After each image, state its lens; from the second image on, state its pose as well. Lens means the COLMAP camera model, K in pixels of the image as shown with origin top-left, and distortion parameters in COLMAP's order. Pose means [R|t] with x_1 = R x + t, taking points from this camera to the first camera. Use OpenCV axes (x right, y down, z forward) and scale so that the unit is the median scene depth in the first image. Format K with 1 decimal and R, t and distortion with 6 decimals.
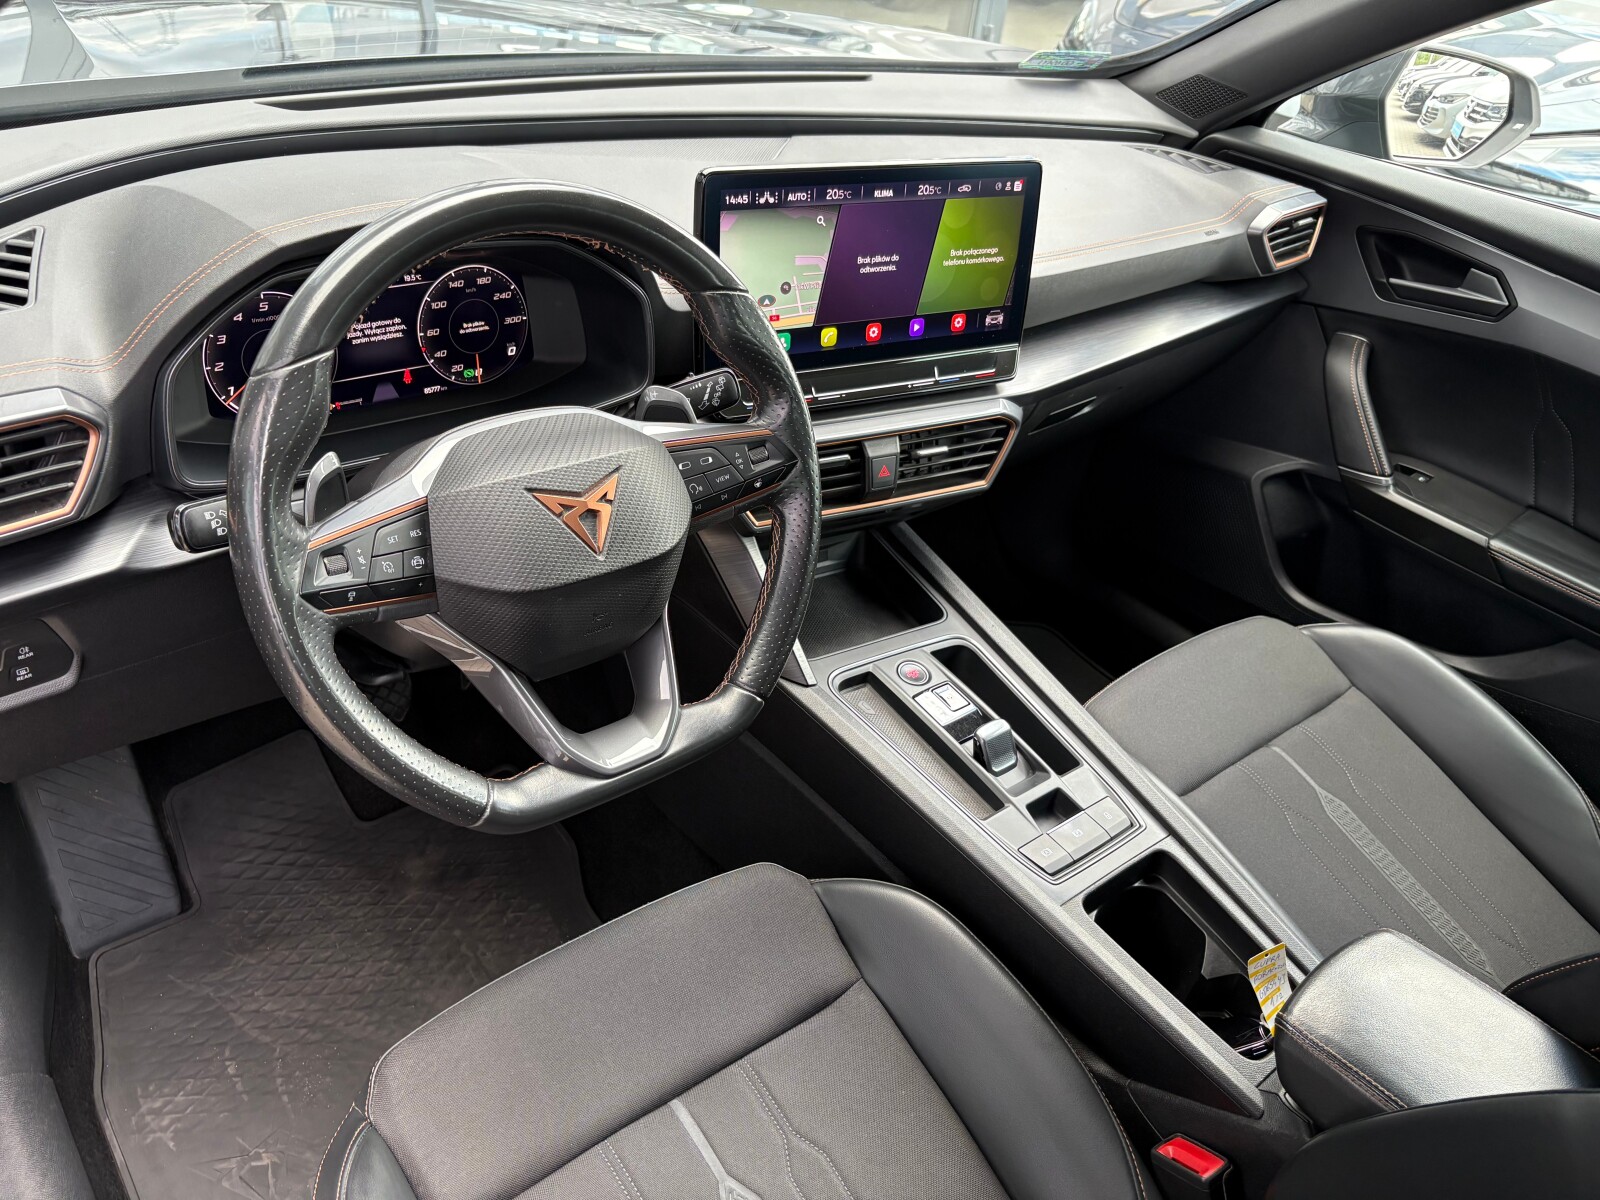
lens RADIAL K [[1248.1, 0, 800.0], [0, 1248.1, 600.0], [0, 0, 1]] dist [0.087679, -0.364557]
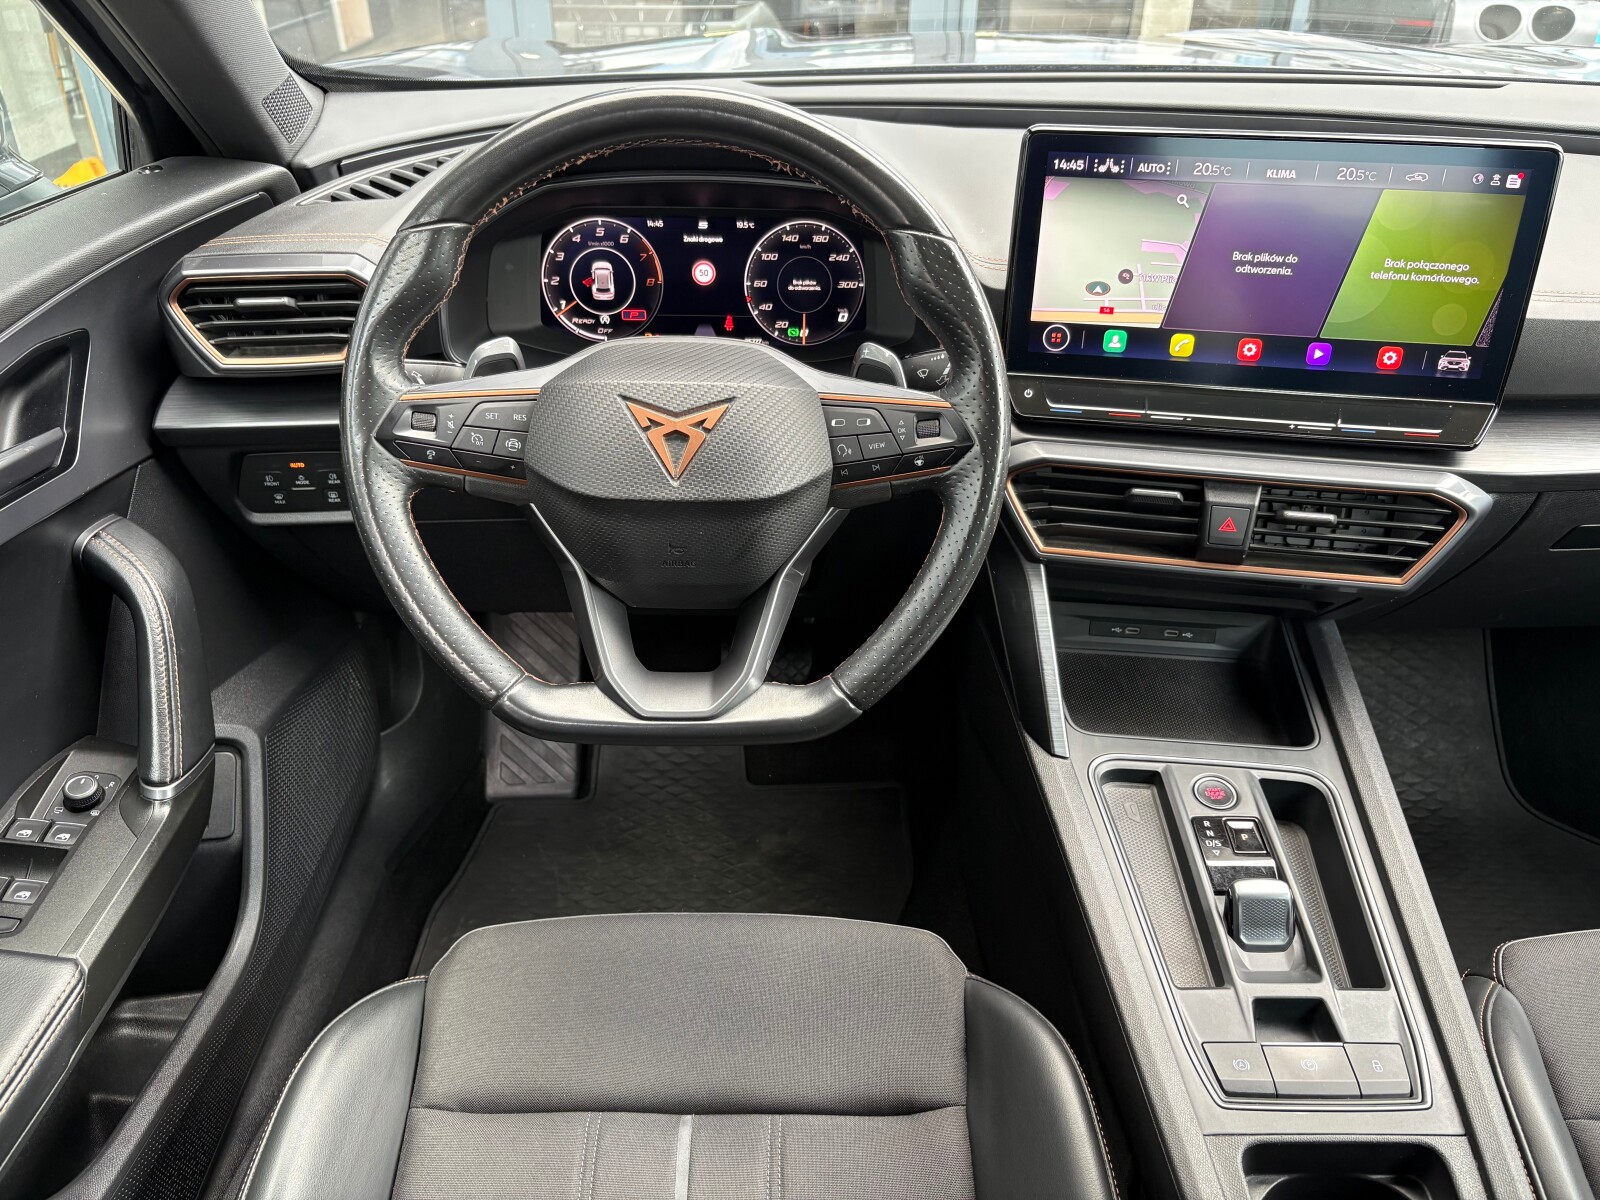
lens RADIAL K [[1289.0, 0, 798.7], [0, 1289.0, 605.5], [0, 0, 1]] dist [0.002879, 0.001057]
pose [[0.761158, 0.232445, -0.605482, 0.394580], [-0.283288, 0.958960, 0.012022, 0.012594], [0.583427, 0.162375, 0.795769, 0.224006]]
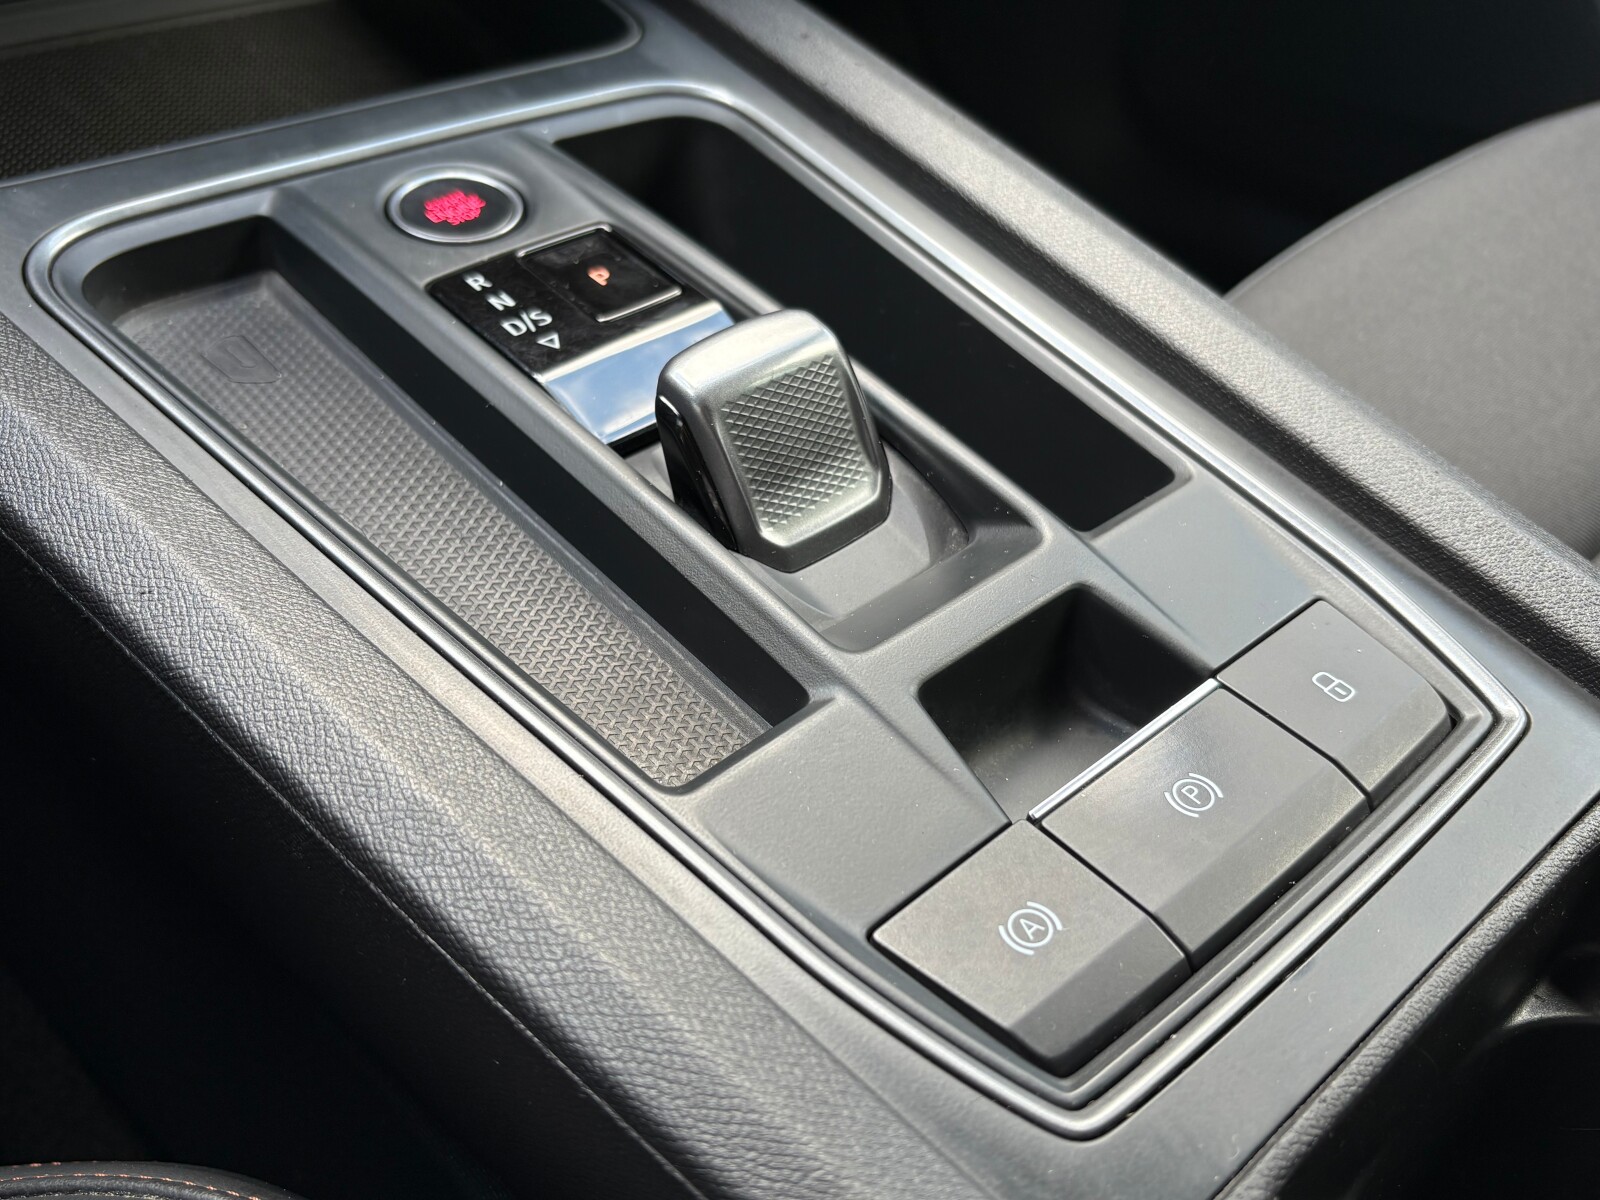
lens RADIAL K [[1471.0, 0, 759.8], [0, 1471.0, 652.2], [0, 0, 1]] dist [0.004213, -0.007853]
pose [[0.988386, -0.123608, -0.088396, 0.185226], [0.132720, 0.985474, 0.105959, 0.136321], [0.074015, -0.116460, 0.990434, 0.800644]]
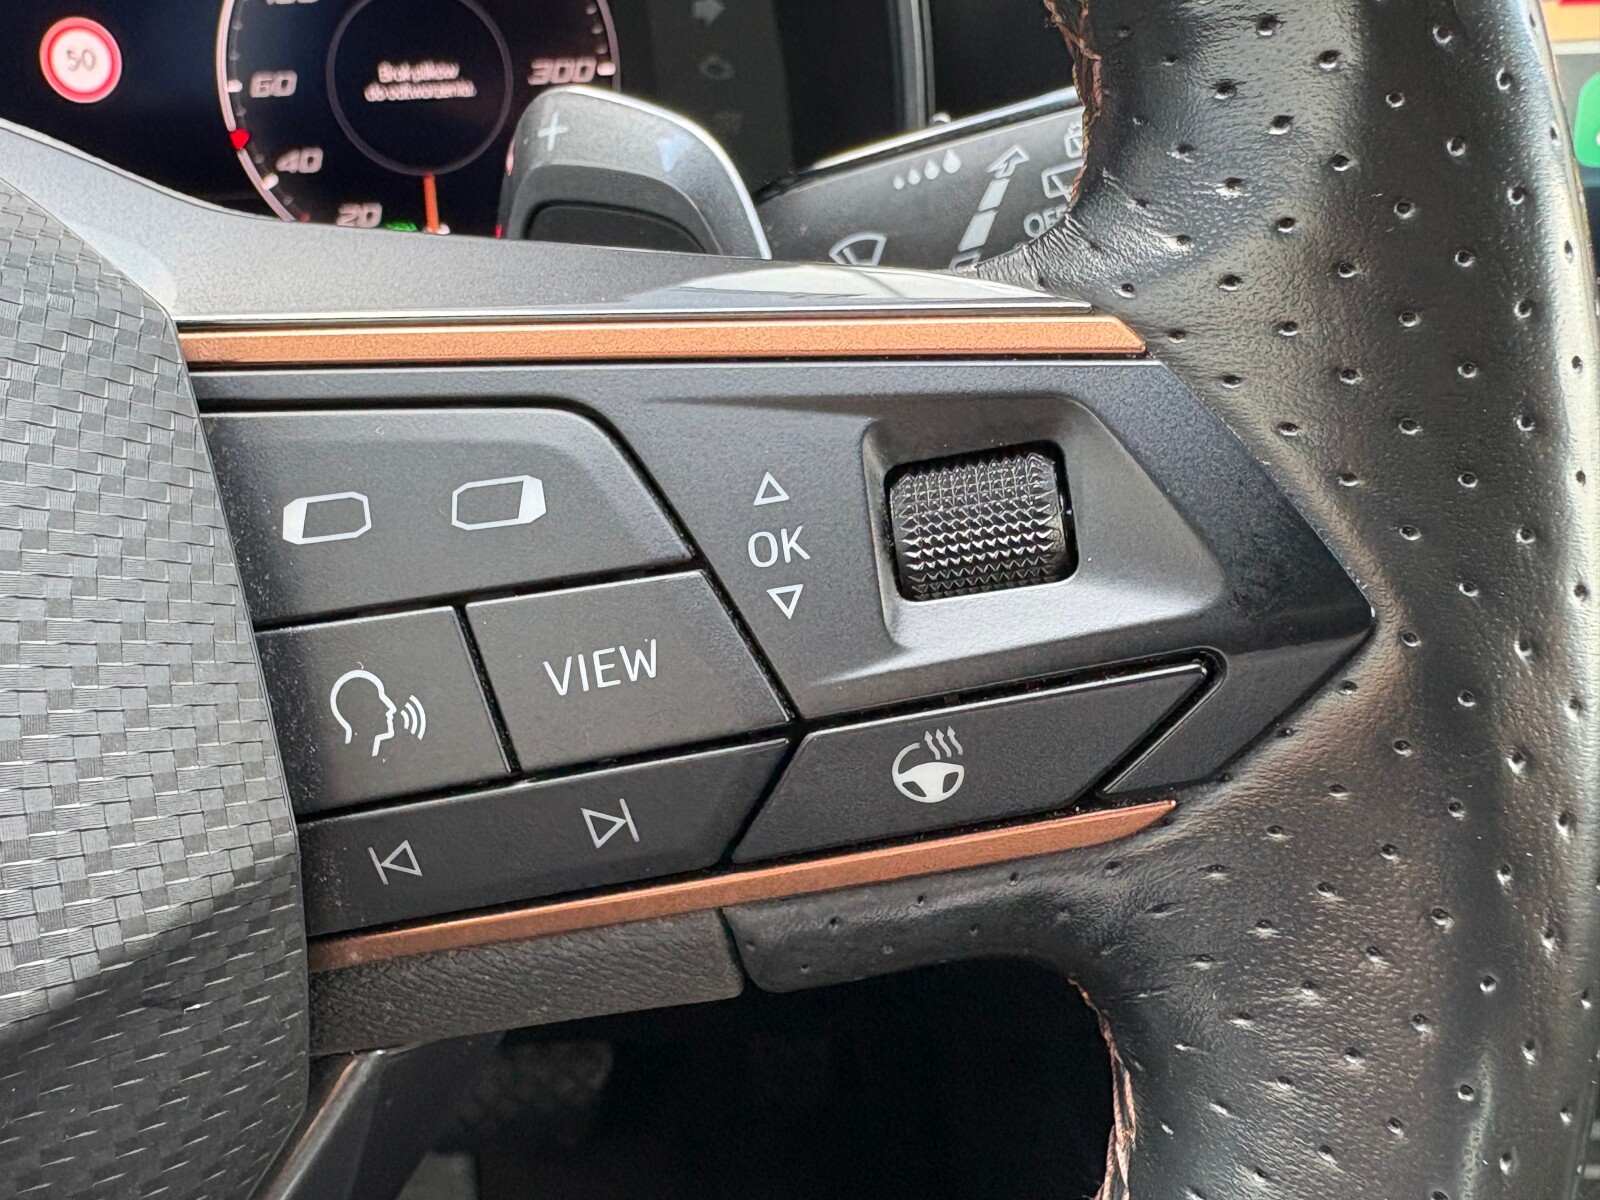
lens RADIAL K [[1523.3, 0, 800.0], [0, 1523.3, 600.0], [0, 0, 1]] dist [-0.078463, -0.003146]
pose [[0.827123, 0.124668, -0.548020, 0.025713], [-0.211937, 0.972287, -0.098691, -0.078537], [0.520529, 0.197775, 0.830623, 0.747505]]
